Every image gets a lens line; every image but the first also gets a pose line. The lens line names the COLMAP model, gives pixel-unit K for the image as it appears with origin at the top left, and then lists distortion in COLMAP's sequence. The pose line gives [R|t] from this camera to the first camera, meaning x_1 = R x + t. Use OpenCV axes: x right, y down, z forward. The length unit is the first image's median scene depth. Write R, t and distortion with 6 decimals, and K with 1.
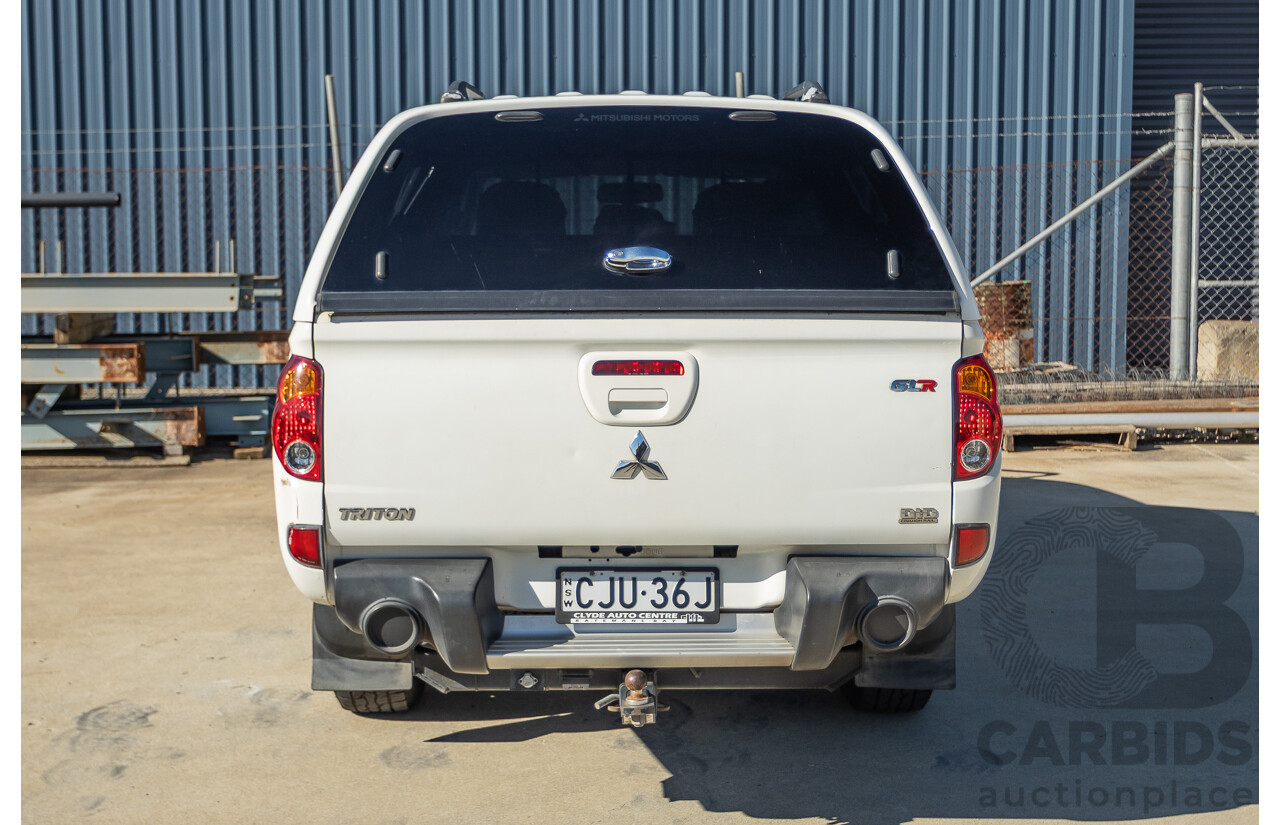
lens RADIAL K [[1881.9, 0, 643.6], [0, 1881.9, 431.8], [0, 0, 1]] dist [-0.017644, 0.031762]
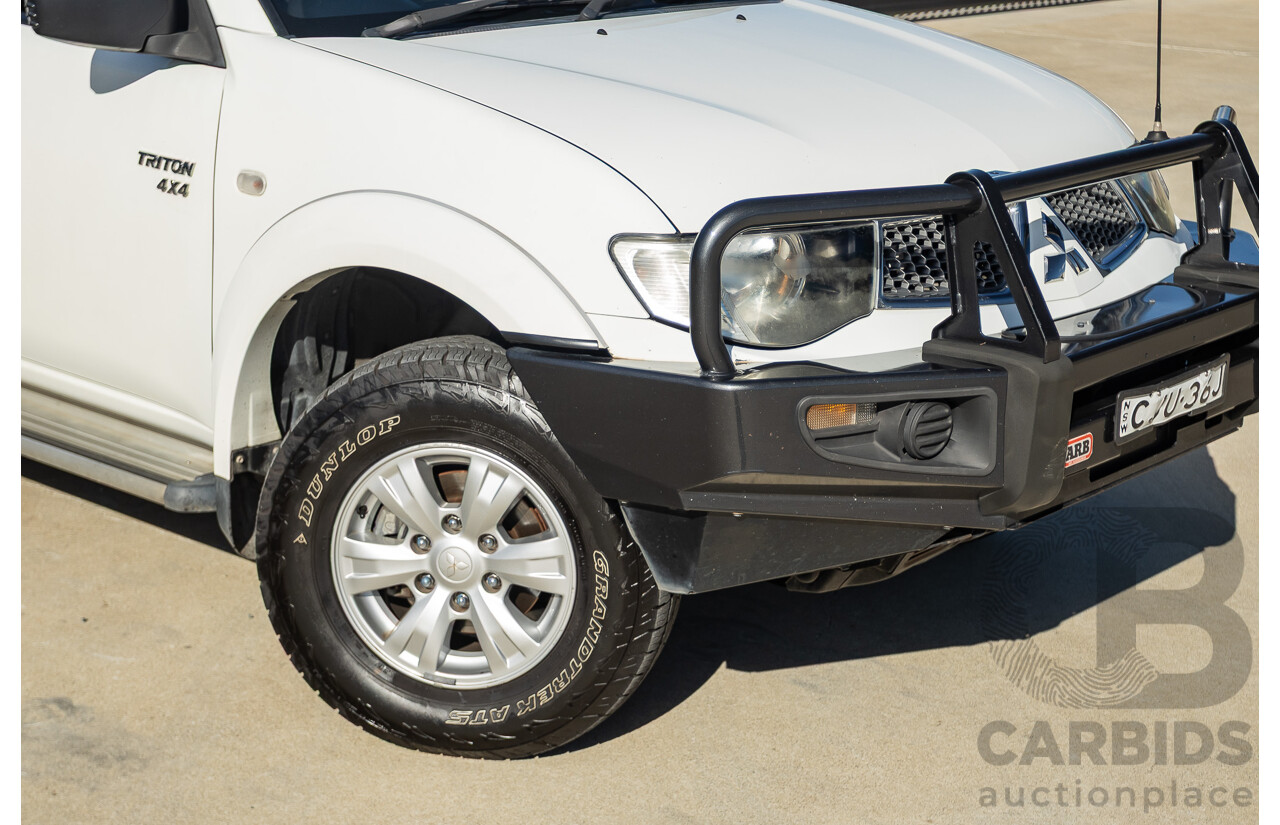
lens RADIAL K [[2174.0, 0, 640.0], [0, 2174.0, 412.5], [0, 0, 1]] dist [-0.032569, 0.066317]
pose [[0.656018, -0.191454, 0.730059, -0.589611], [0.089774, 0.980218, 0.176388, -0.059677], [-0.749387, -0.050174, 0.660228, 0.450636]]
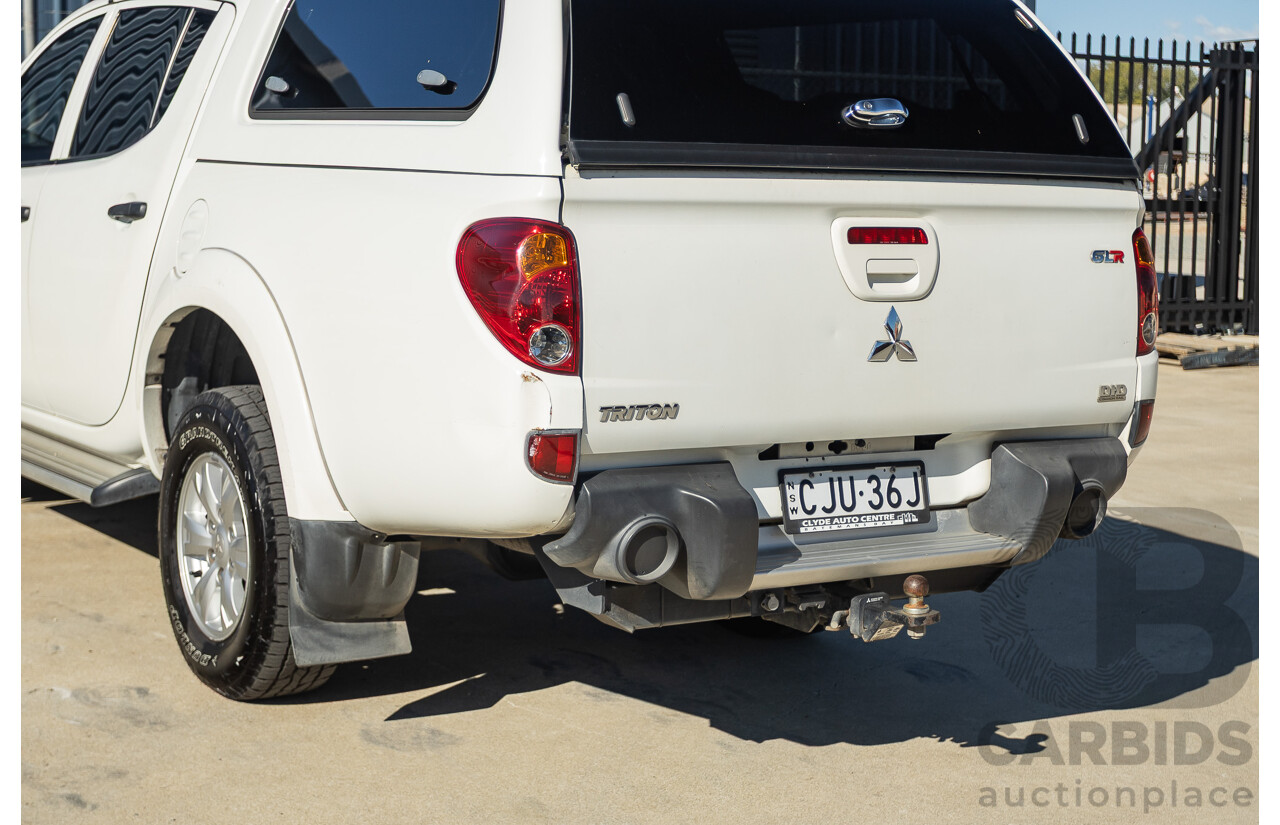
lens RADIAL K [[2158.0, 0, 636.2], [0, 2158.0, 400.2], [0, 0, 1]] dist [-0.021774, 0.069730]
pose [[0.843160, -0.034702, 0.536542, -0.516223], [0.036377, 0.999310, 0.007467, 0.024999], [-0.536431, 0.013222, 0.843840, 0.165438]]
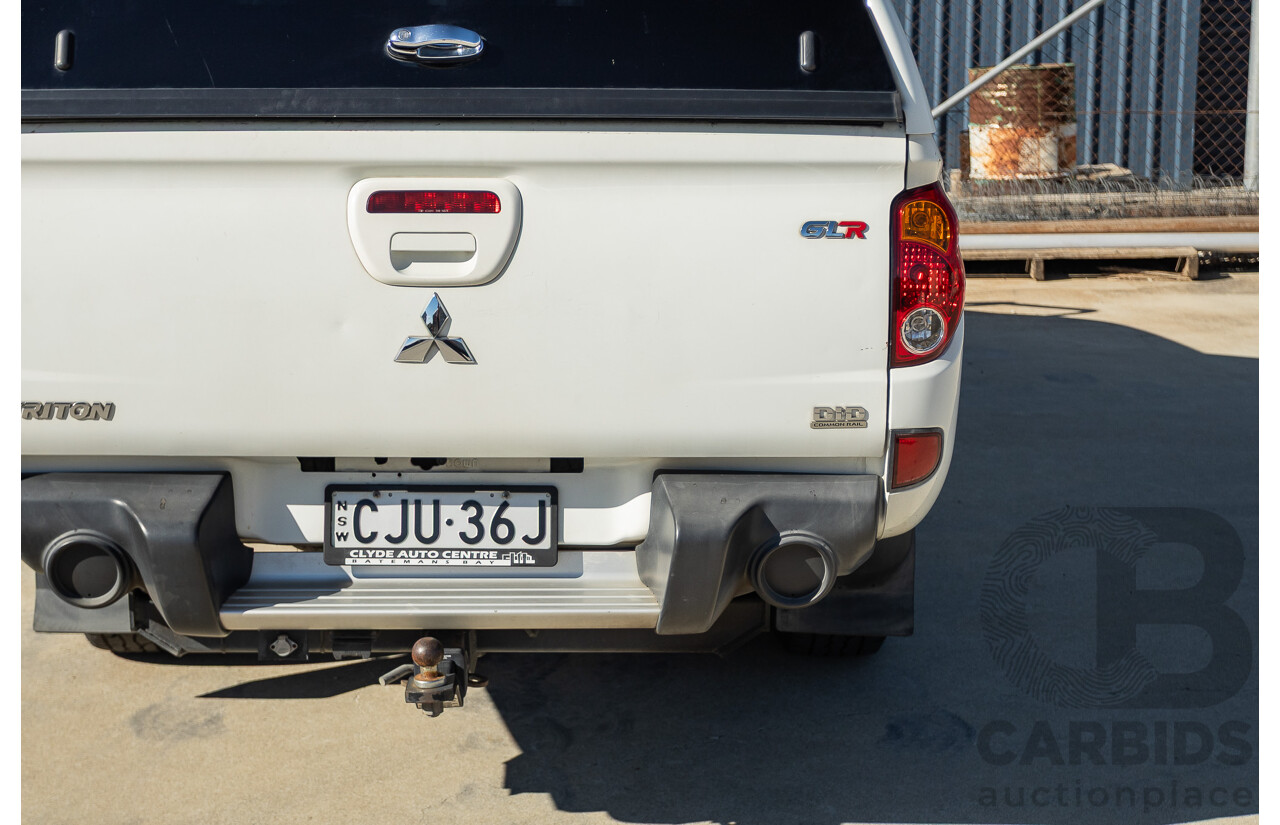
lens RADIAL K [[2174.0, 0, 640.0], [0, 2174.0, 412.5], [0, 0, 1]] dist [-0.032569, 0.066317]
pose [[0.999978, 0.005910, -0.003158, 0.060106], [-0.005628, 0.996547, 0.082842, -0.018662], [0.003636, -0.082822, 0.996558, 0.159711]]
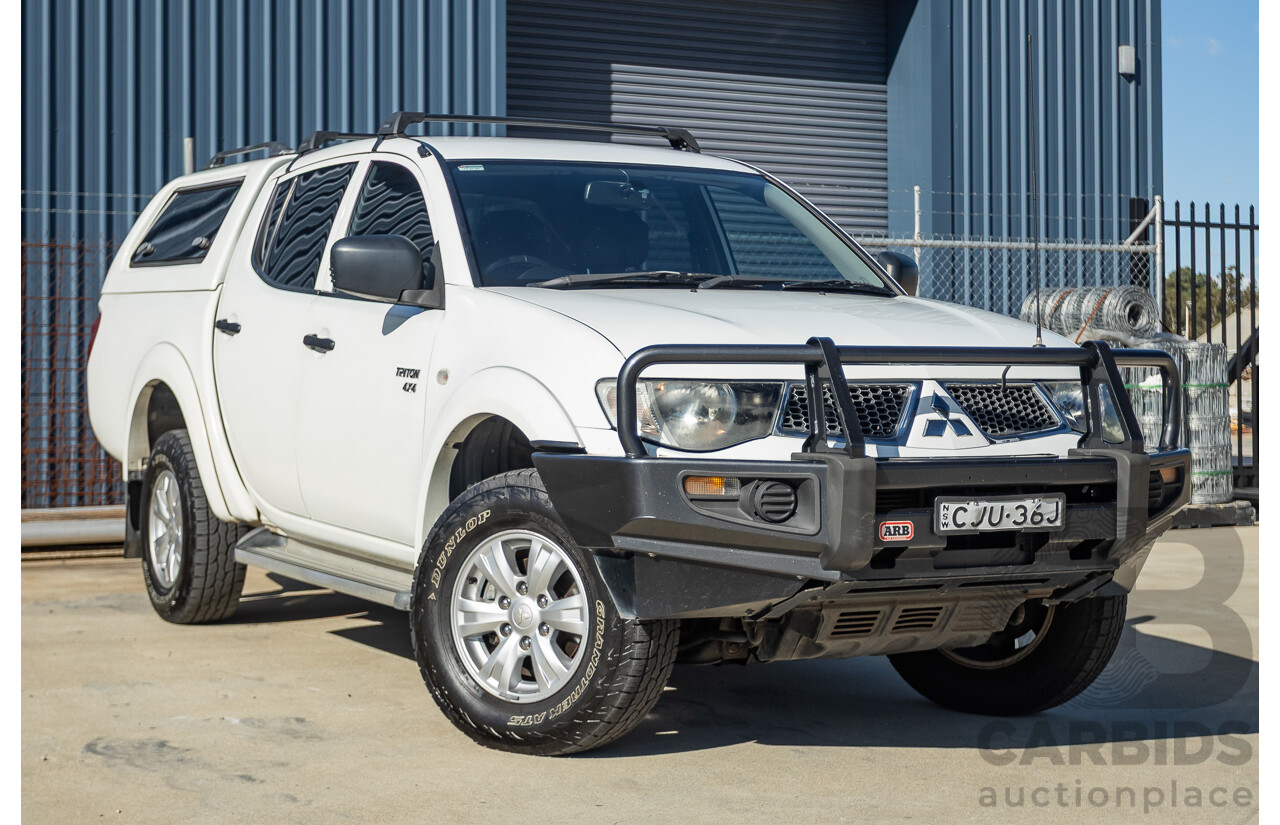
lens RADIAL K [[2268.9, 0, 641.3], [0, 2268.9, 394.2], [0, 0, 1]] dist [-0.021338, 0.017138]
pose [[0.878524, 0.003860, 0.477682, -0.596301], [0.051376, 0.993404, -0.102516, 0.114683], [-0.474927, 0.114604, 0.872531, -0.030109]]
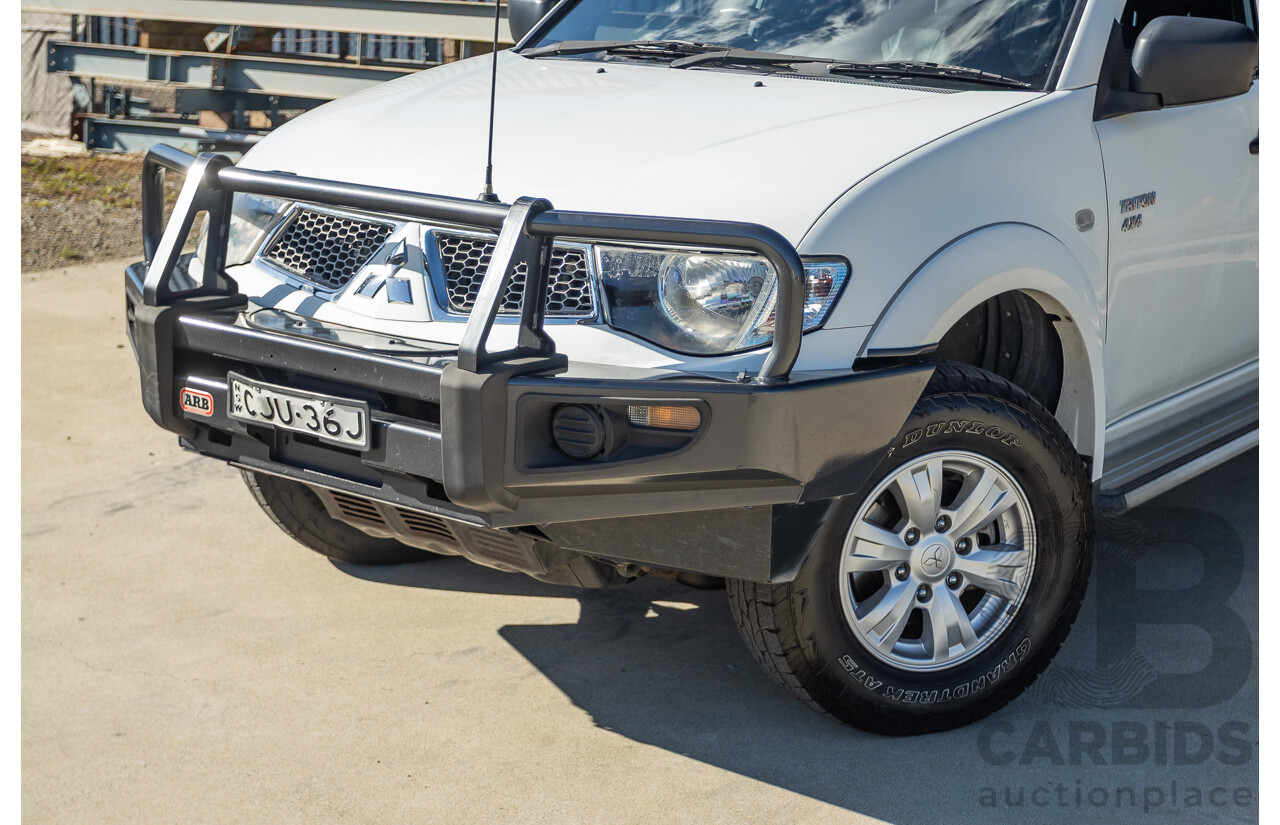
lens RADIAL K [[2174.0, 0, 640.0], [0, 2174.0, 412.5], [0, 0, 1]] dist [-0.032569, 0.066317]
pose [[0.796636, 0.150762, -0.585357, 0.550000], [-0.101637, 0.988018, 0.116146, -0.024475], [0.595854, -0.033032, 0.802413, 0.256546]]
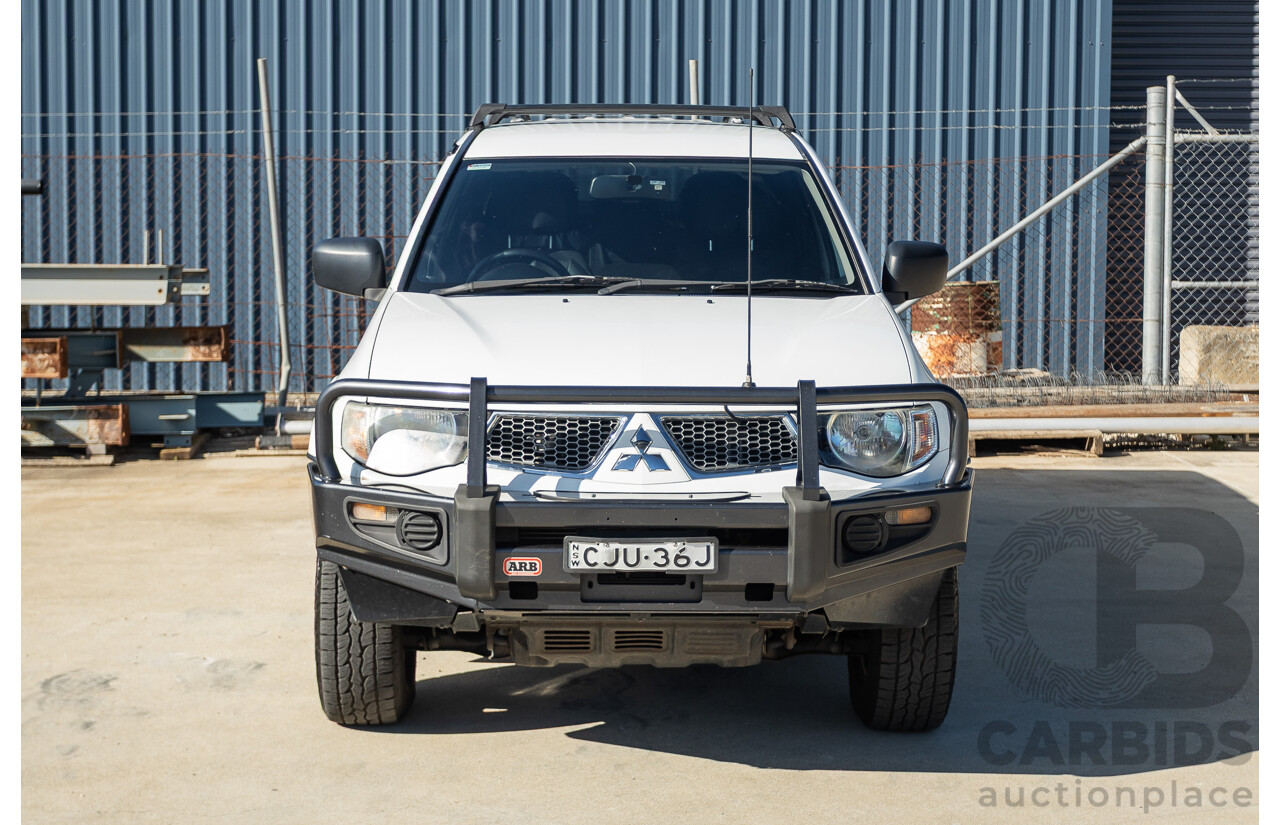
lens RADIAL K [[2174.0, 0, 640.0], [0, 2174.0, 412.5], [0, 0, 1]] dist [-0.032569, 0.066317]
pose [[0.999742, 0.006485, 0.021759, 0.002715], [-0.005993, 0.999726, -0.022614, 0.029635], [-0.021900, 0.022478, 0.999507, -0.221270]]
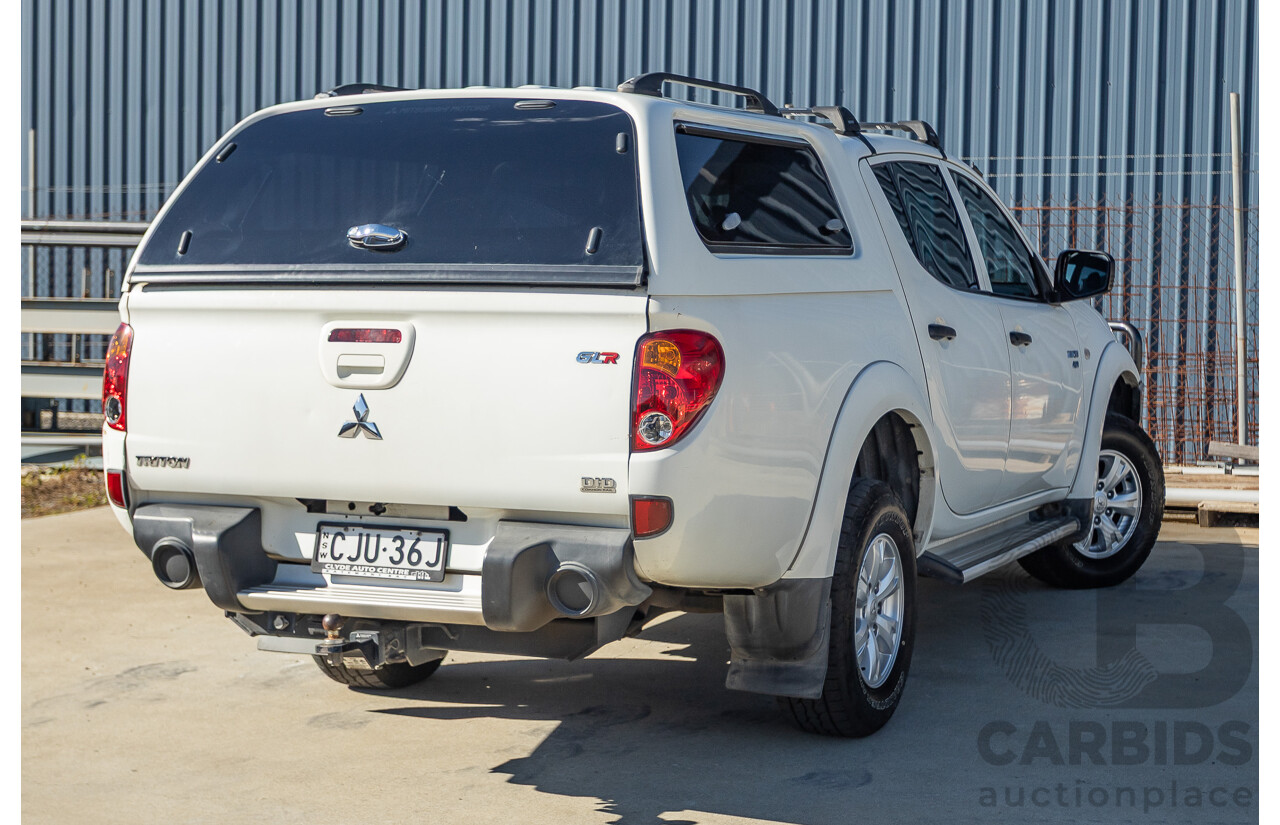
lens RADIAL K [[2268.9, 0, 641.3], [0, 2268.9, 394.2], [0, 0, 1]] dist [-0.021338, 0.017138]
pose [[0.905370, 0.027141, -0.423754, 0.551296], [-0.055308, 0.996991, -0.054310, 0.048913], [0.421005, 0.072608, 0.904148, -0.086836]]
